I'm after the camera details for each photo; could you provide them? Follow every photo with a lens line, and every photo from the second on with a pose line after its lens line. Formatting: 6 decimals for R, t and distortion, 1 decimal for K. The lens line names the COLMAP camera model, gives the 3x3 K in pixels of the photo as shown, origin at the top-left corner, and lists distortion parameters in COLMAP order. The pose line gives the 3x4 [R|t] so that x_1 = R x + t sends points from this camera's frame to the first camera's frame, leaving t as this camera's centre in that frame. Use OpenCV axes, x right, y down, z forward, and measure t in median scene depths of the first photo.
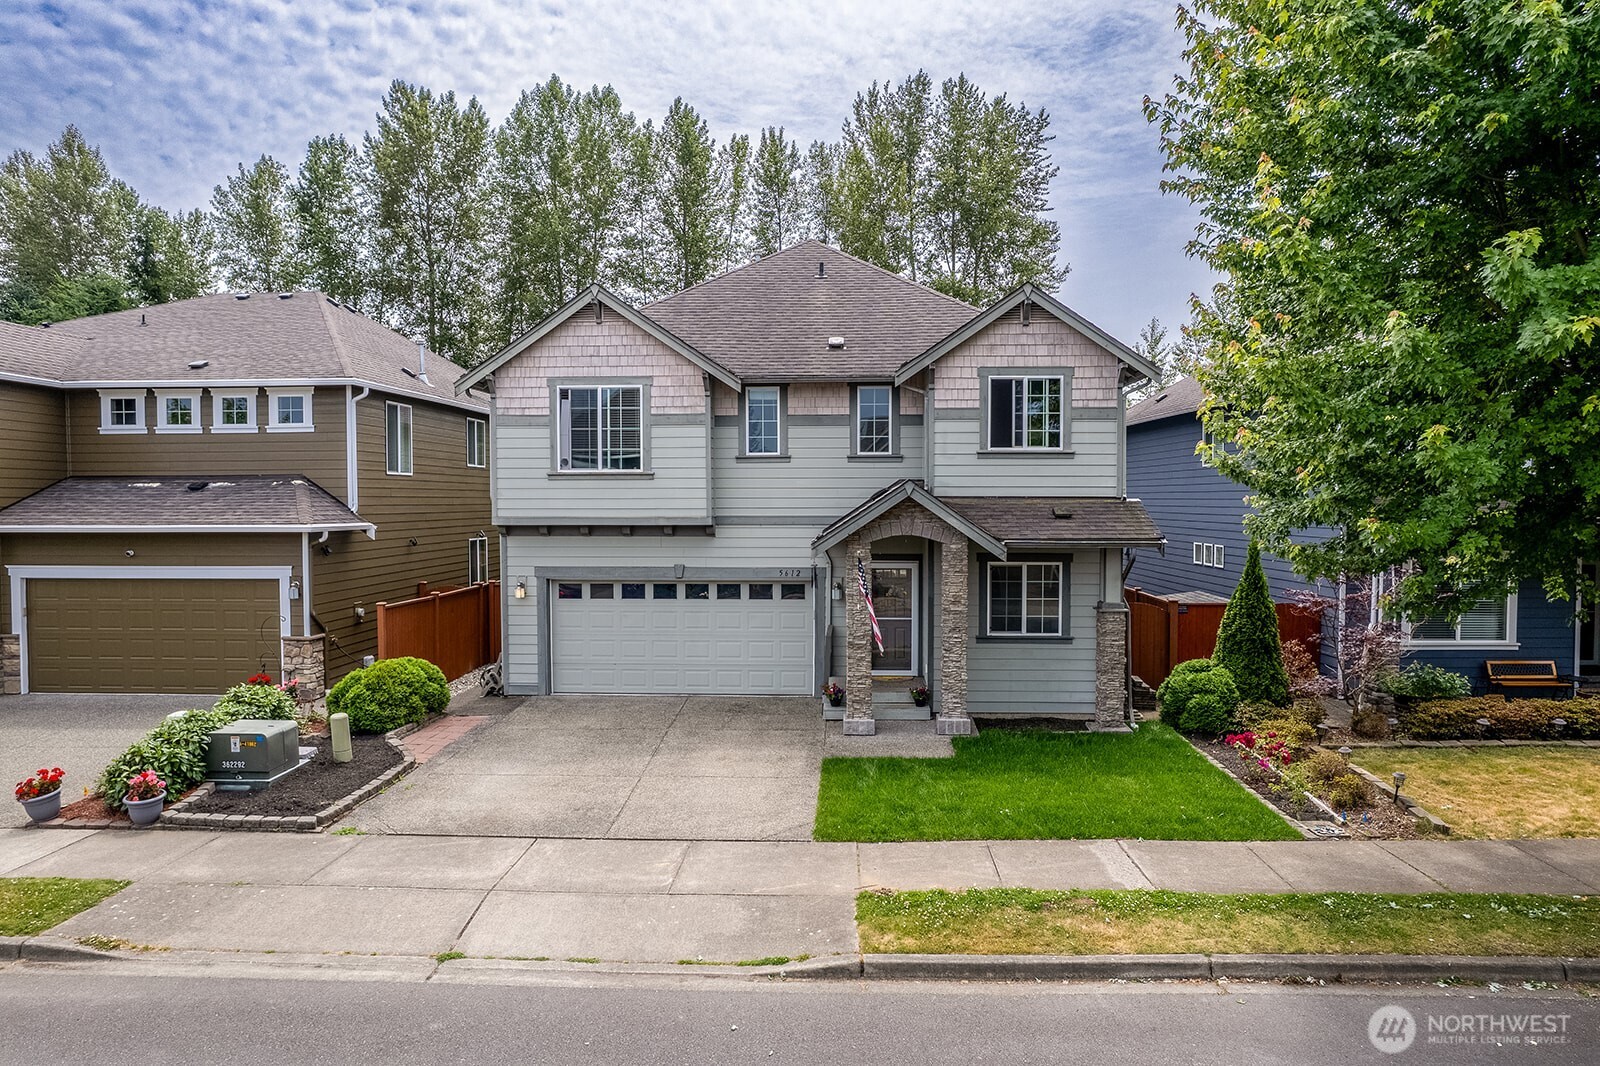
lens RADIAL K [[1018.2, 0, 800.0], [0, 1018.2, 533.0], [0, 0, 1]] dist [0.032966, 0.001687]
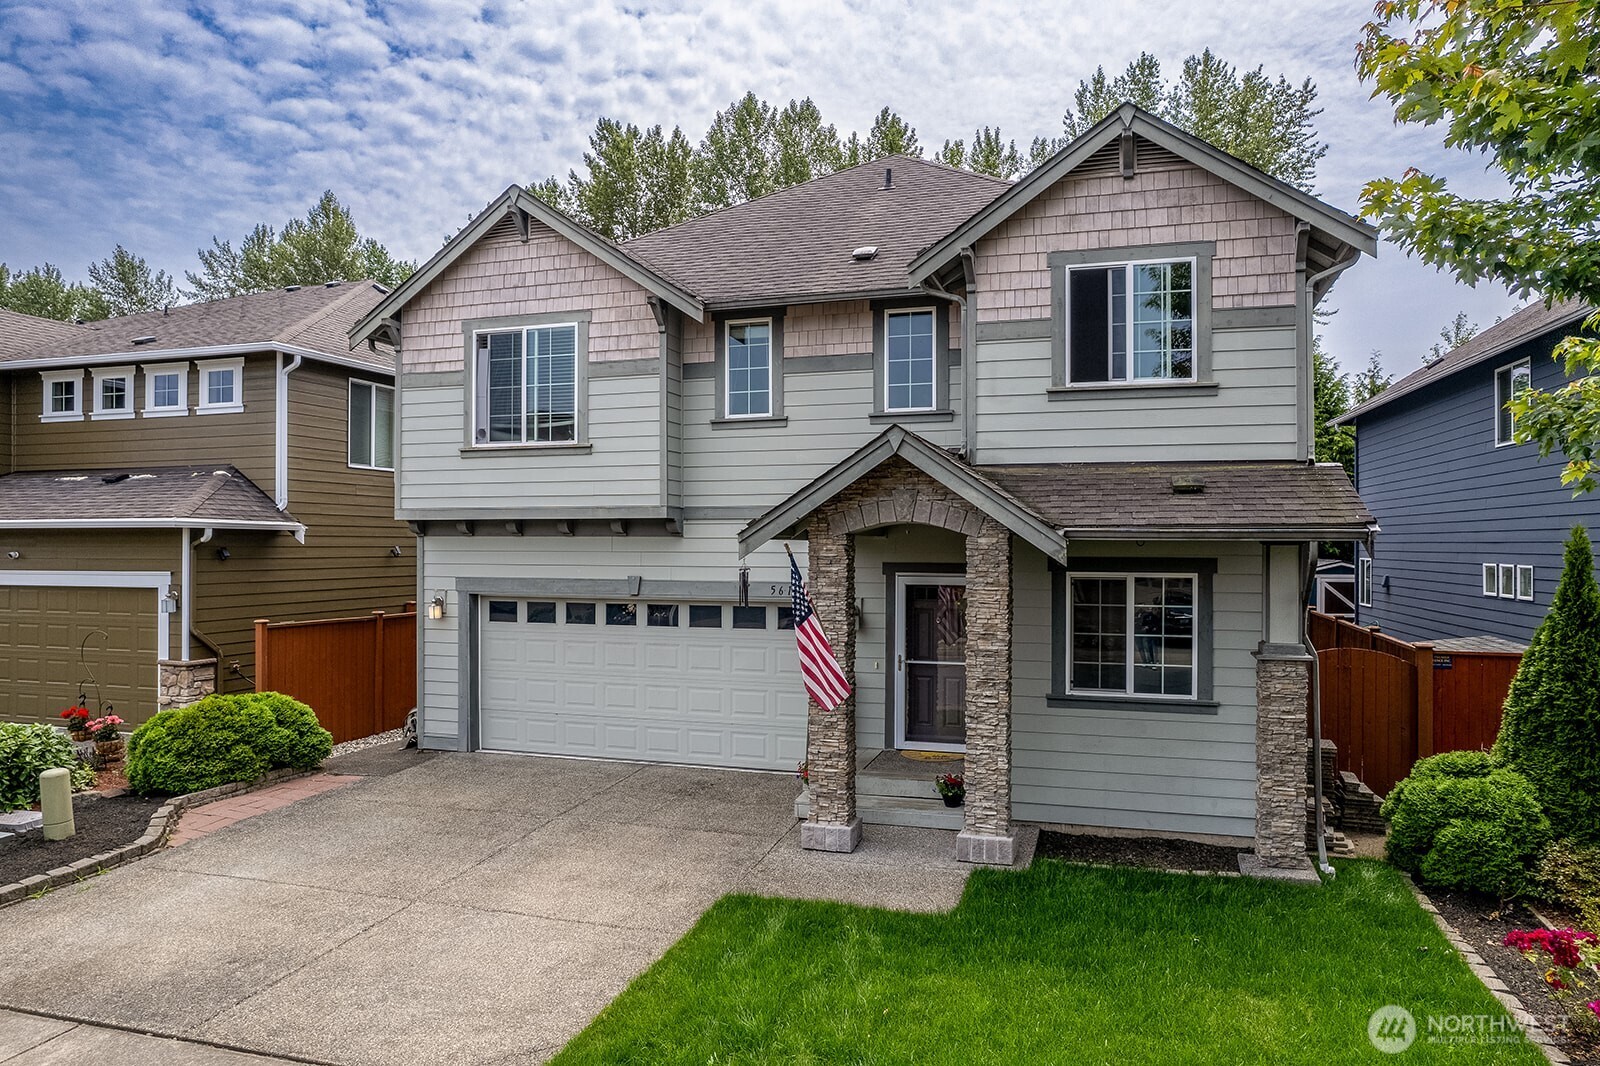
lens RADIAL K [[1045.6, 0, 763.1], [0, 1045.6, 538.5], [0, 0, 1]] dist [-0.036910, 0.057042]
pose [[0.966790, 0.001659, -0.255567, 0.156210], [-0.011317, 0.999276, -0.036325, 0.030659], [0.255322, 0.038011, 0.966109, 0.333045]]
